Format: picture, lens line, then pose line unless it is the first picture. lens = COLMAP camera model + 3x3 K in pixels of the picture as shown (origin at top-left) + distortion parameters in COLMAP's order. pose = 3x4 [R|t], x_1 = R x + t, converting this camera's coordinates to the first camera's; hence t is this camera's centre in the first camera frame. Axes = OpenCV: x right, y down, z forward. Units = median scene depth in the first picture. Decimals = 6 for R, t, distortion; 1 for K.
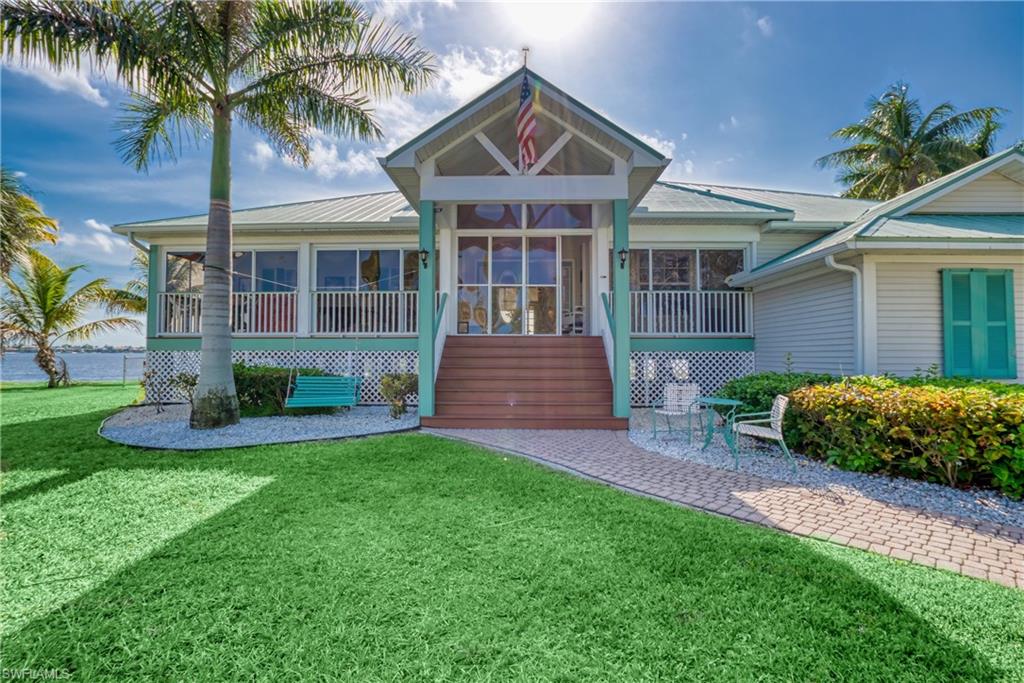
lens RADIAL K [[449.9, 0, 512.0], [0, 449.9, 341.5], [0, 0, 1]] dist [-0.027260, -0.000144]
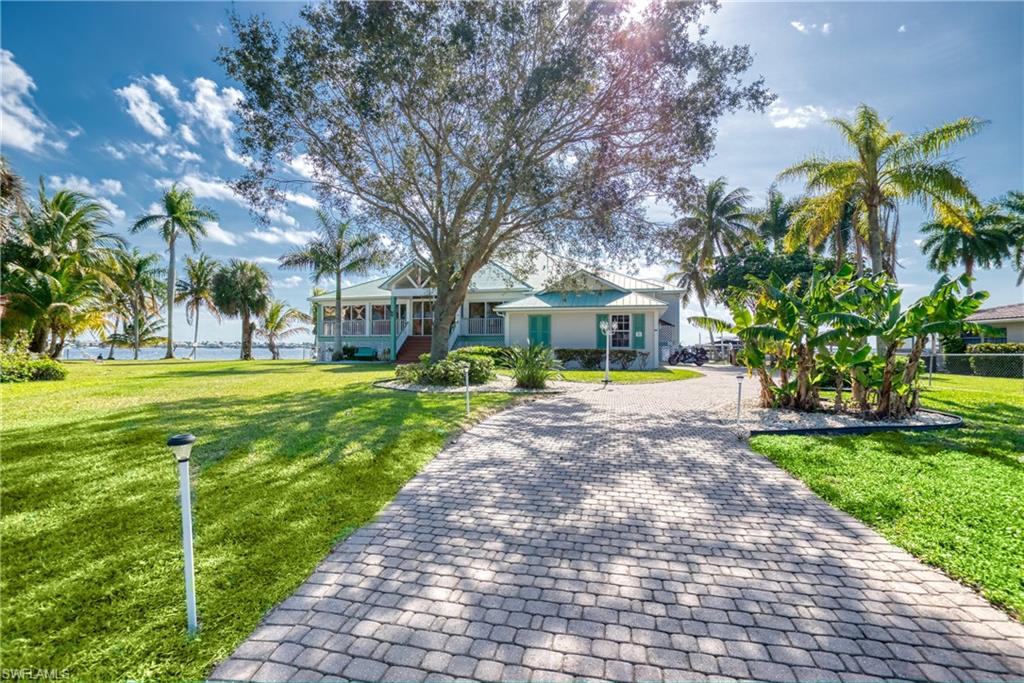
lens RADIAL K [[448.5, 0, 512.0], [0, 448.5, 341.5], [0, 0, 1]] dist [-0.002463, -0.000122]
pose [[0.968914, -0.002771, -0.247383, 1.222083], [0.004284, 0.999975, 0.005575, 0.010278], [0.247361, -0.006461, 0.968902, -1.661164]]
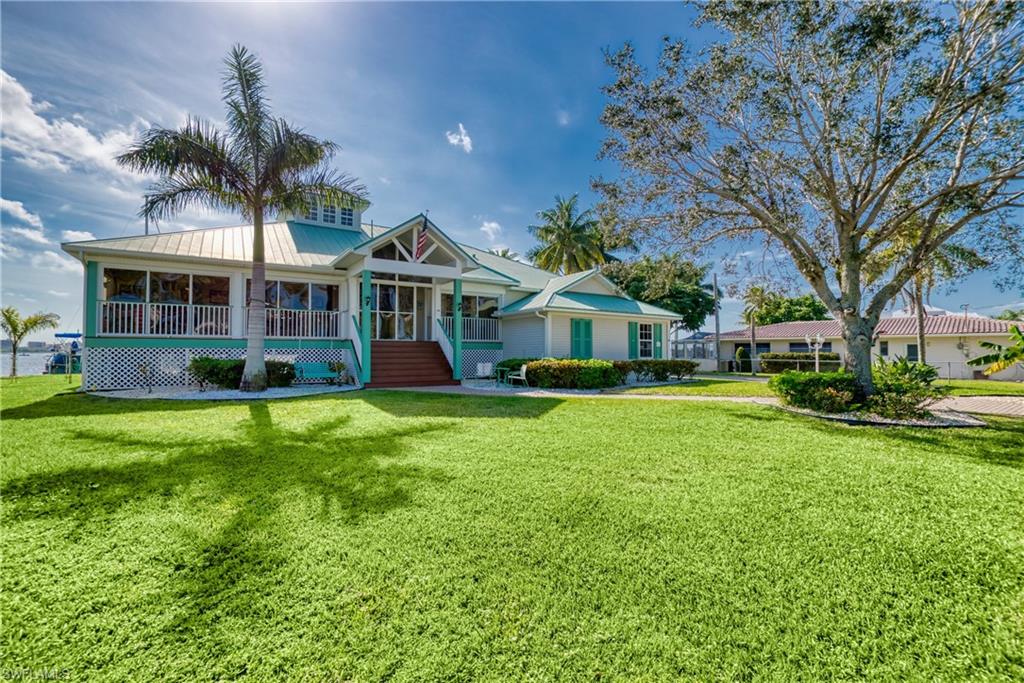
lens RADIAL K [[449.9, 0, 512.0], [0, 449.9, 341.5], [0, 0, 1]] dist [-0.027260, -0.000144]
pose [[0.824793, 0.012361, 0.565300, -0.610261], [-0.012911, 0.999912, -0.003028, -0.009447], [-0.565287, -0.004801, 0.824880, -0.744714]]
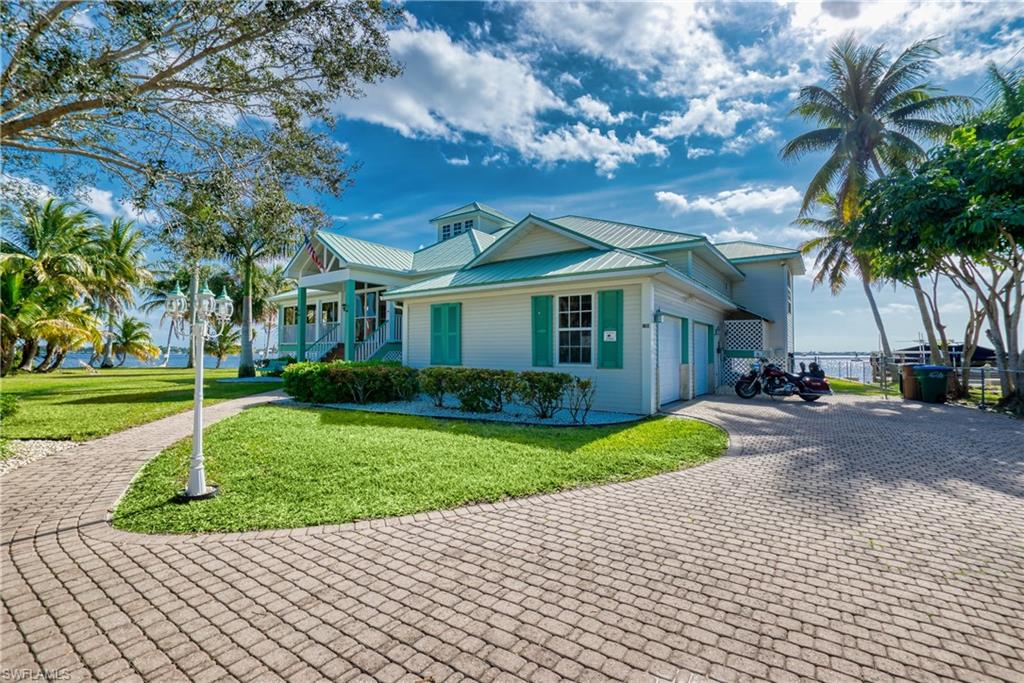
lens RADIAL K [[436.1, 0, 512.0], [0, 436.1, 341.5], [0, 0, 1]] dist [-0.012371, -0.000082]
pose [[0.827128, -0.014800, -0.561819, 1.653017], [0.013508, 0.999888, -0.006452, 0.004239], [0.561851, -0.002253, 0.827235, -0.231373]]
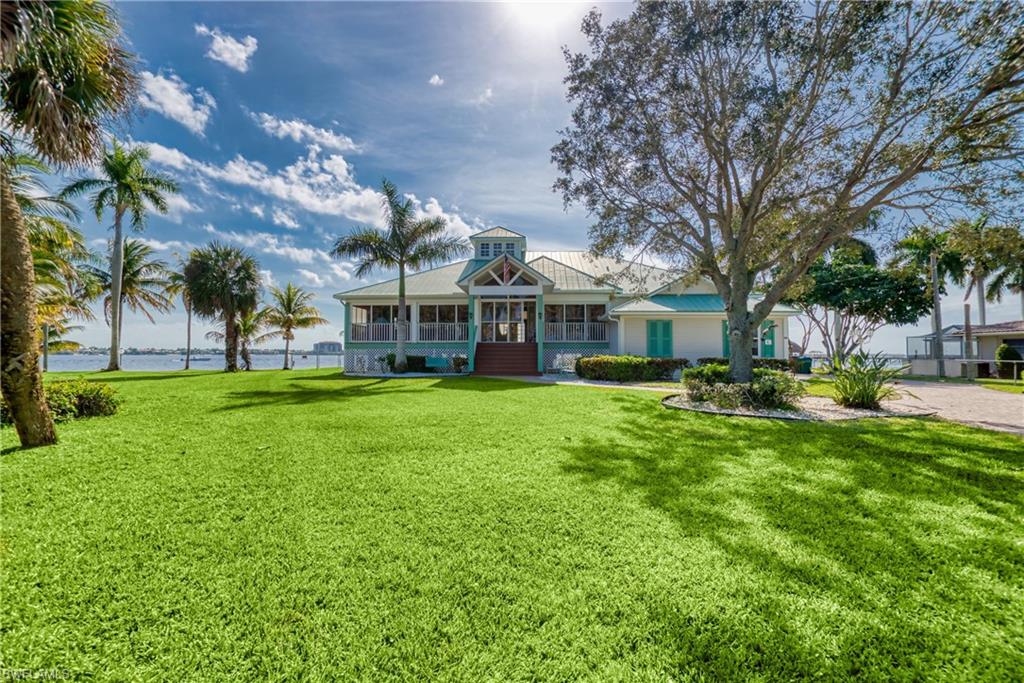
lens RADIAL K [[449.9, 0, 512.0], [0, 449.9, 341.5], [0, 0, 1]] dist [-0.027260, -0.000144]
pose [[0.999869, -0.000748, -0.016171, 0.086459], [0.000673, 0.999989, -0.004640, -0.006559], [0.016174, 0.004629, 0.999858, -1.454279]]
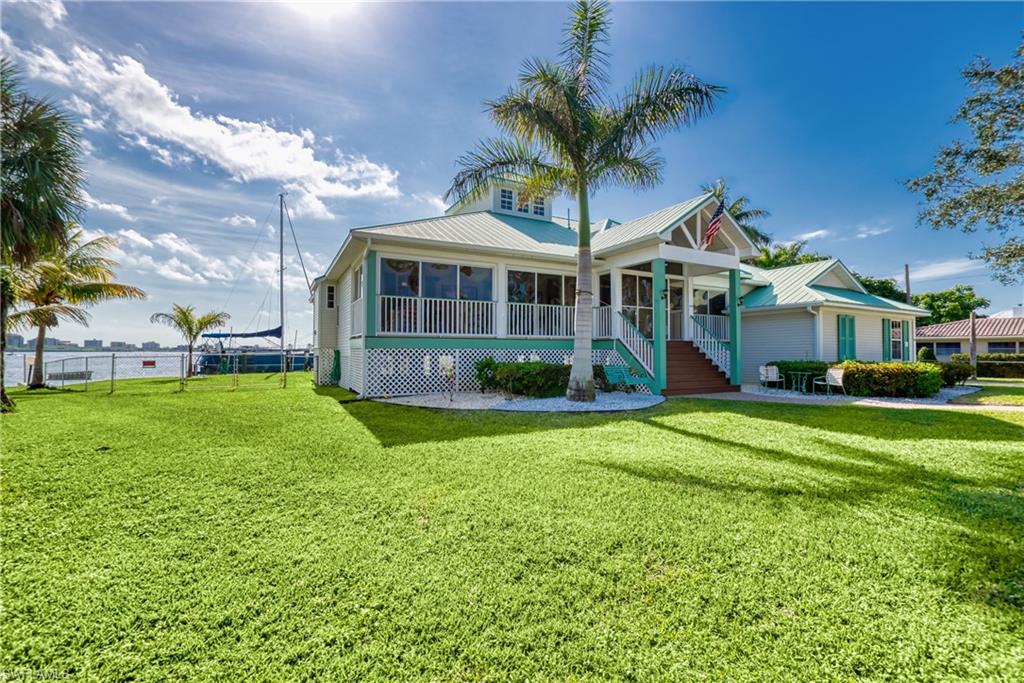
lens RADIAL K [[449.9, 0, 512.0], [0, 449.9, 341.5], [0, 0, 1]] dist [-0.027260, -0.000144]
pose [[0.871903, 0.011260, 0.489550, -1.188338], [-0.012878, 0.999917, -0.000063, -0.001269], [-0.489510, -0.006250, 0.871975, -0.135545]]
